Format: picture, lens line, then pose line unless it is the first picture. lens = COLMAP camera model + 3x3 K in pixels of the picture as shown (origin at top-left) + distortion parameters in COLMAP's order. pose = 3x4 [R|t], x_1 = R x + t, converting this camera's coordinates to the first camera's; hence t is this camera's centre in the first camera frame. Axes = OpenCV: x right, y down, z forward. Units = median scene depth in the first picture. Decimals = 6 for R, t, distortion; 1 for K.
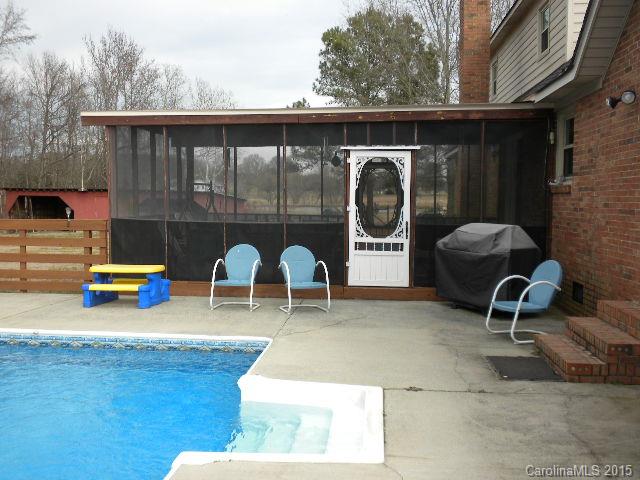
lens RADIAL K [[641.4, 0, 320.1], [0, 641.4, 242.8], [0, 0, 1]] dist [-0.009497, 0.000000]
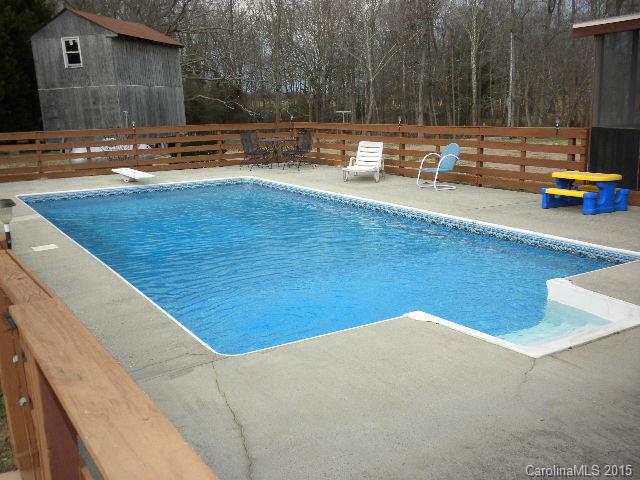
lens RADIAL K [[641.4, 0, 318.2], [0, 641.4, 240.1], [0, 0, 1]] dist [-0.009497, 0.000000]
pose [[0.597029, 0.138690, -0.790140, 0.284105], [-0.021460, 0.987351, 0.157091, -0.011506], [0.801933, -0.076832, 0.592453, 0.015459]]
